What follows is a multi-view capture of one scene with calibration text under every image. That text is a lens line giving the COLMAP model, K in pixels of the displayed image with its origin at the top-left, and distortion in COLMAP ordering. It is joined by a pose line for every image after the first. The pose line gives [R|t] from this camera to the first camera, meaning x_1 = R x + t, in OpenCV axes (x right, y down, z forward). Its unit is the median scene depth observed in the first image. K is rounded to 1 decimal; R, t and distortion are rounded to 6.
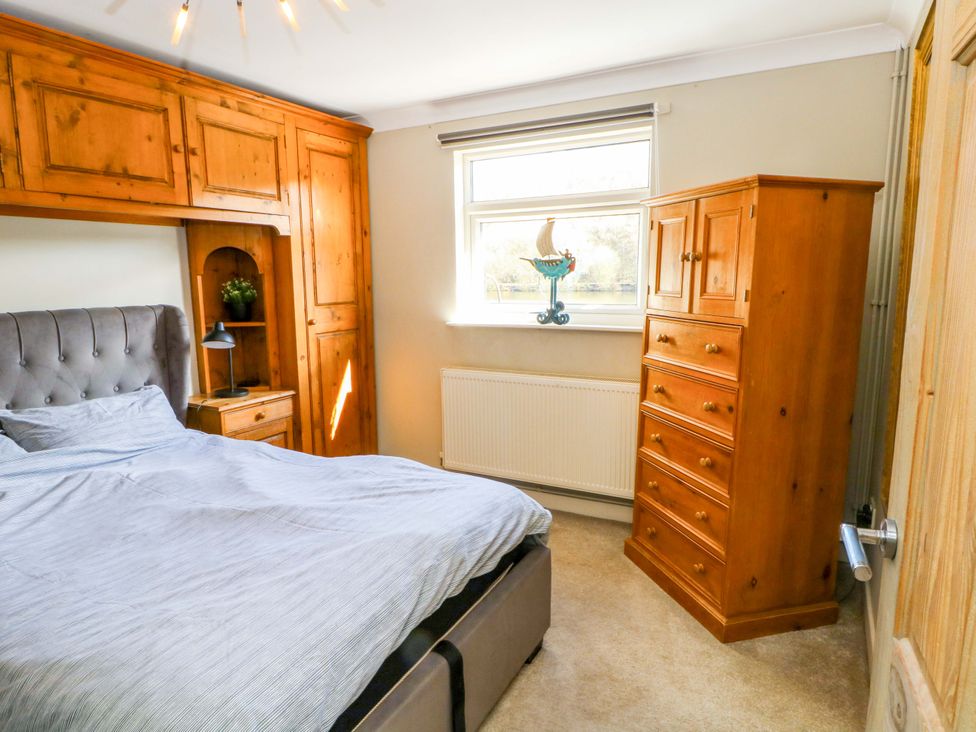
lens RADIAL K [[608.3, 0, 483.5], [0, 608.3, 365.9], [0, 0, 1]] dist [0.004459, -0.012617]
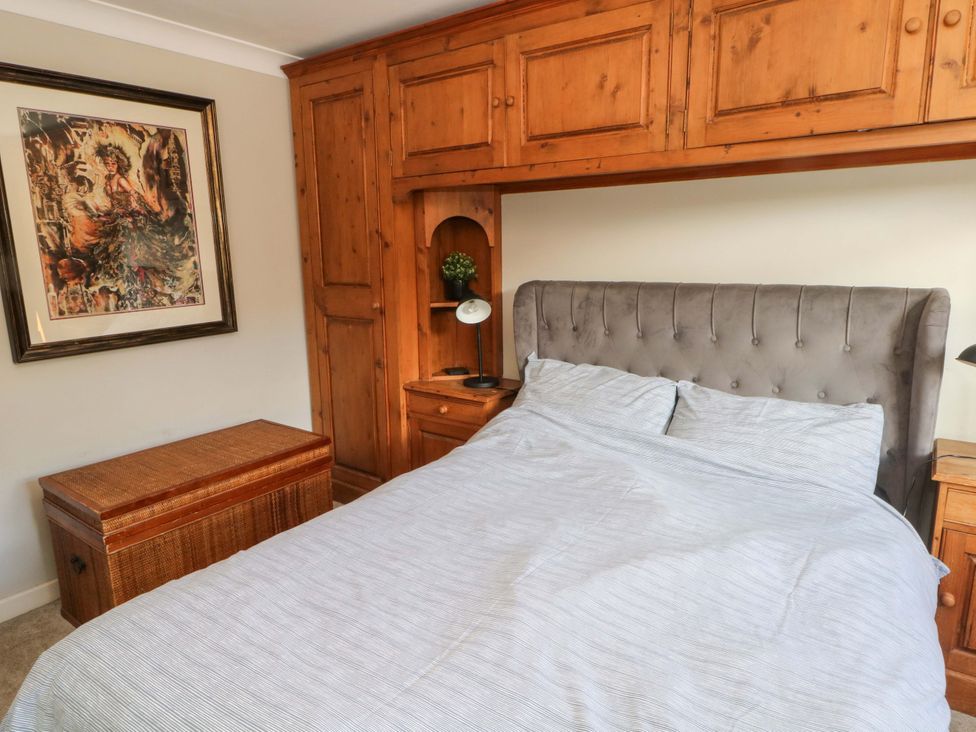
lens RADIAL K [[608.3, 0, 483.5], [0, 608.3, 365.9], [0, 0, 1]] dist [0.004459, -0.012617]
pose [[-0.137977, 0.205678, -0.968844, 0.204008], [-0.129385, 0.966075, 0.223516, -0.130255], [0.981948, 0.156193, -0.106684, 0.779650]]
